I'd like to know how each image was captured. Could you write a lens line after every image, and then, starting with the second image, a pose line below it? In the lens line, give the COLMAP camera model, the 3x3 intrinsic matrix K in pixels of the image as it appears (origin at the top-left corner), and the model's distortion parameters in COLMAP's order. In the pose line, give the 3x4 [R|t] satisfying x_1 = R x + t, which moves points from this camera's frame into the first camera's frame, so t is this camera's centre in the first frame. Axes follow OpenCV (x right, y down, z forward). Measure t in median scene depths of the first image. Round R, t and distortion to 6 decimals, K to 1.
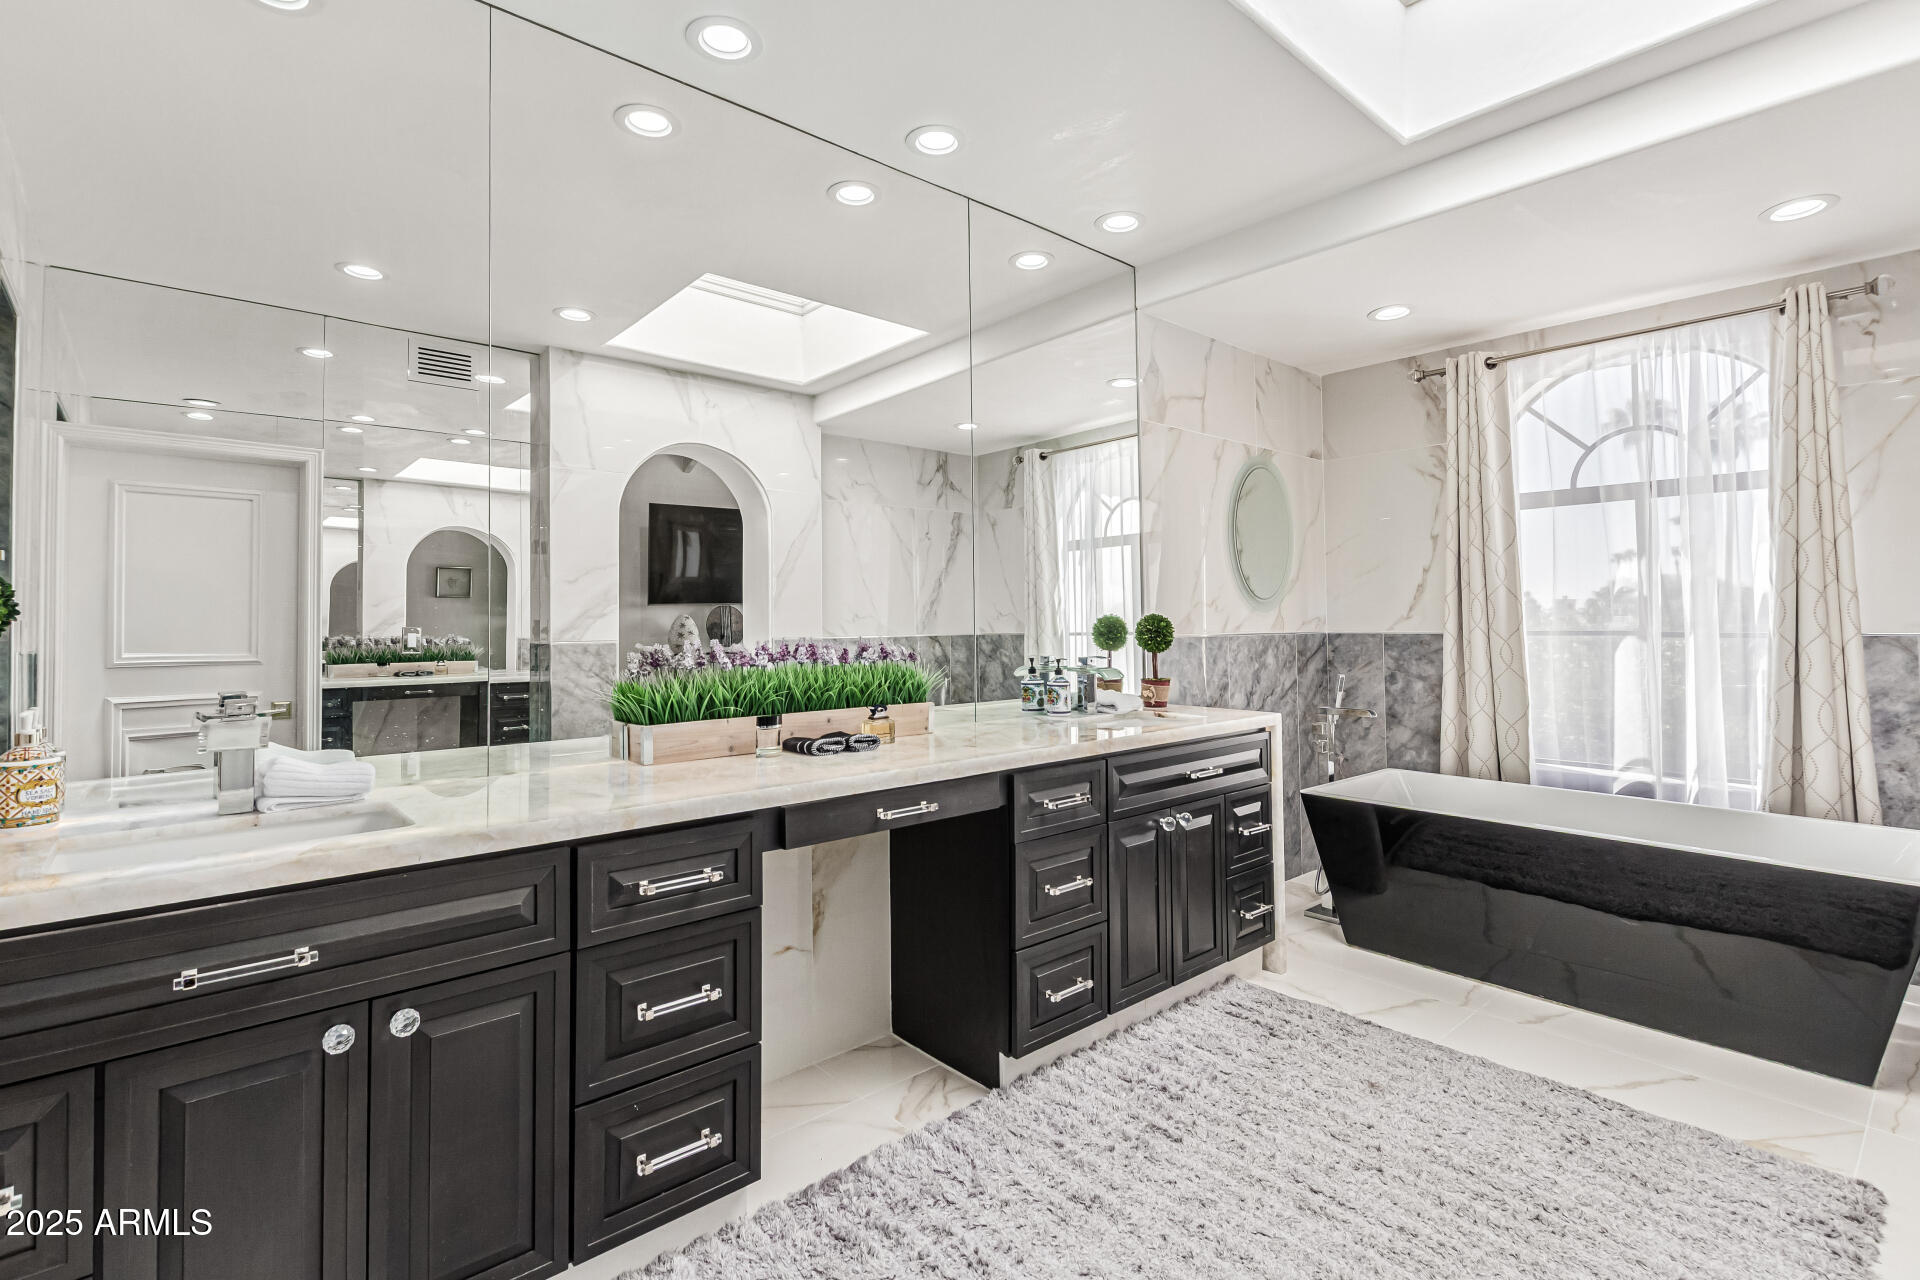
lens RADIAL K [[918.1, 0, 954.8], [0, 918.1, 626.7], [0, 0, 1]] dist [0.008915, -0.000145]
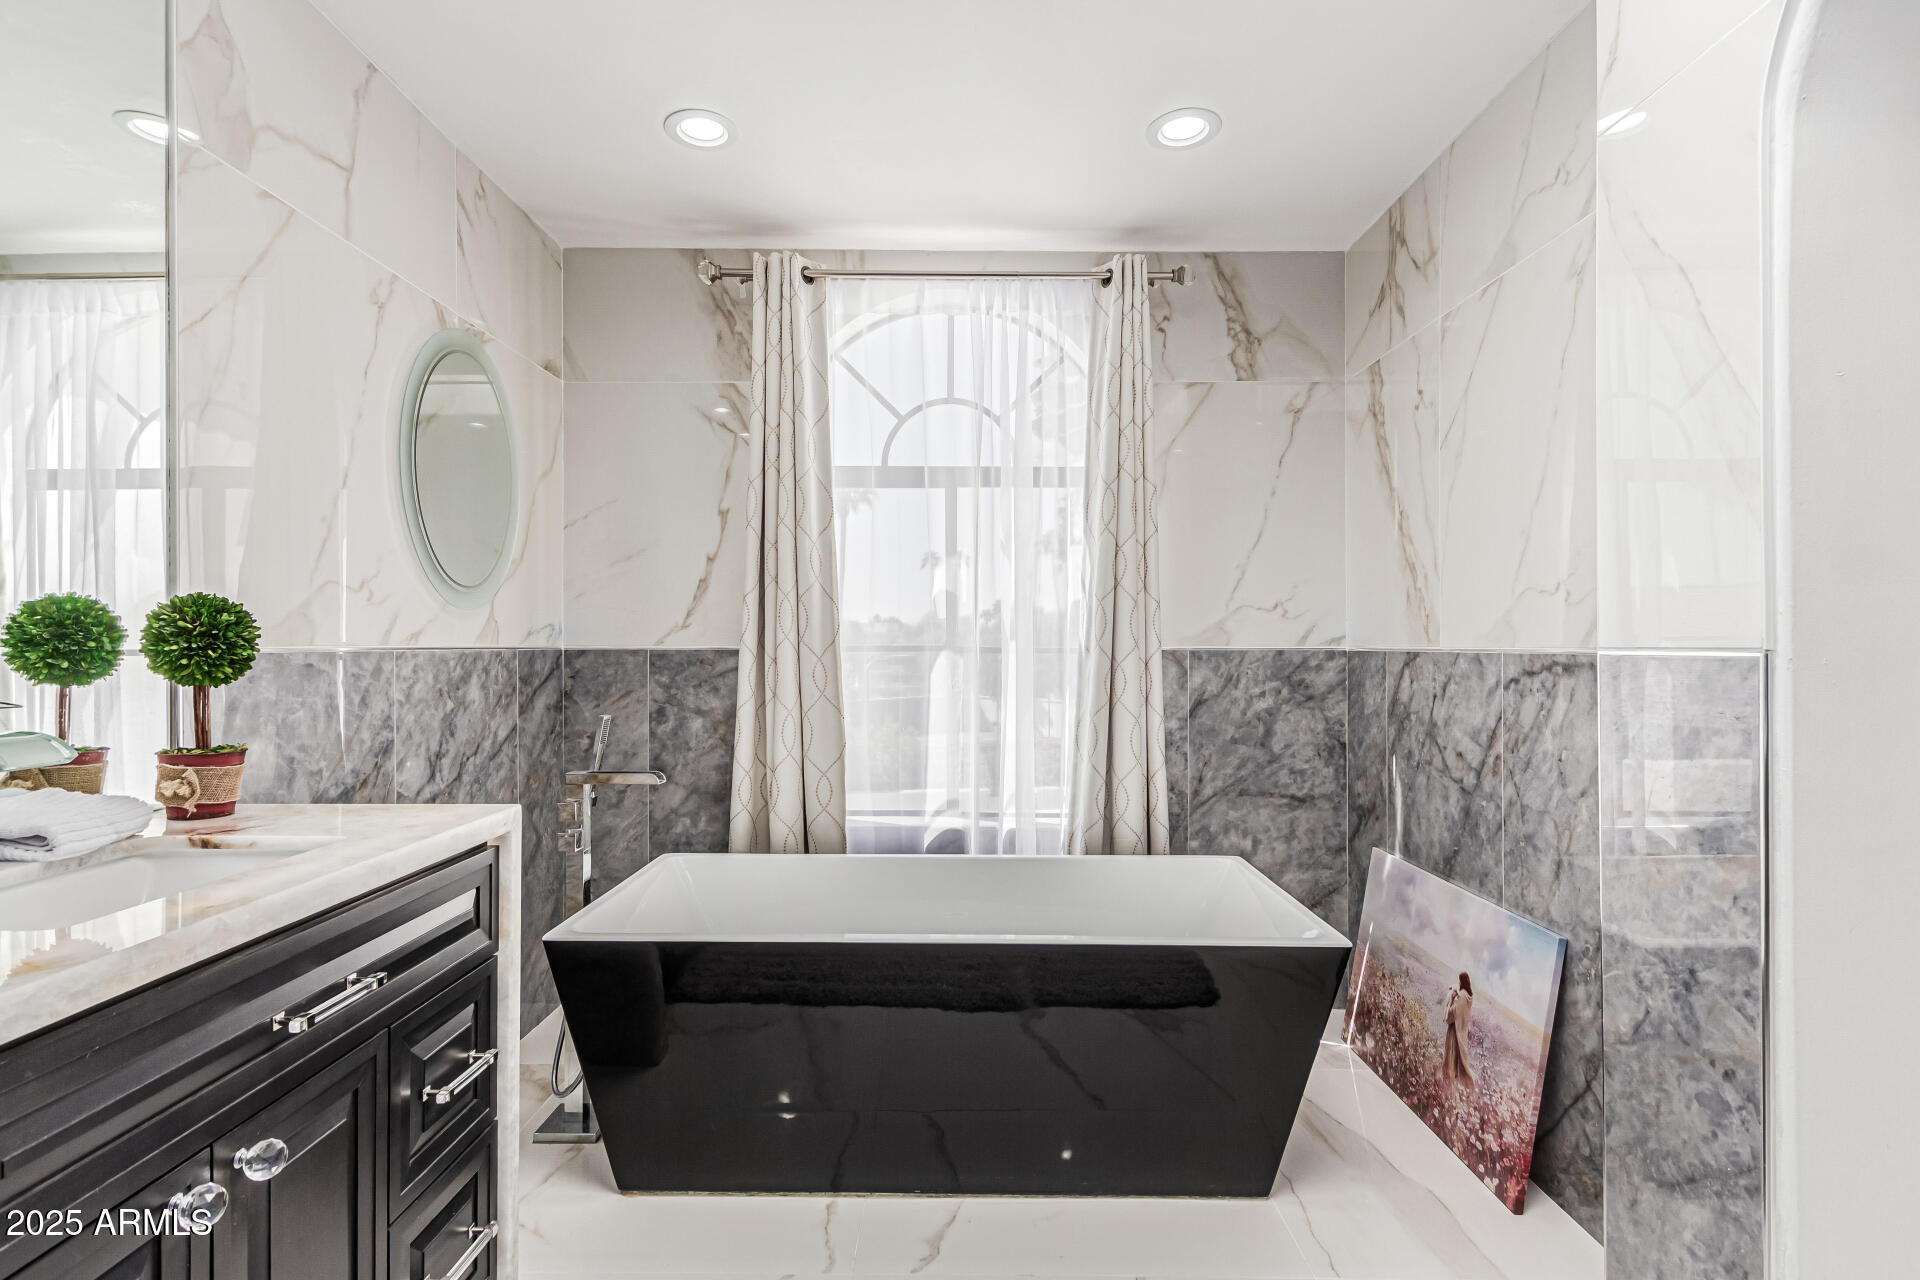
lens RADIAL K [[918.1, 0, 954.8], [0, 918.1, 626.7], [0, 0, 1]] dist [0.008915, -0.000145]
pose [[0.658772, 0.024056, 0.751958, 0.119000], [-0.002200, 0.999546, -0.030050, 0.011943], [-0.752339, 0.018142, 0.658526, 0.437721]]
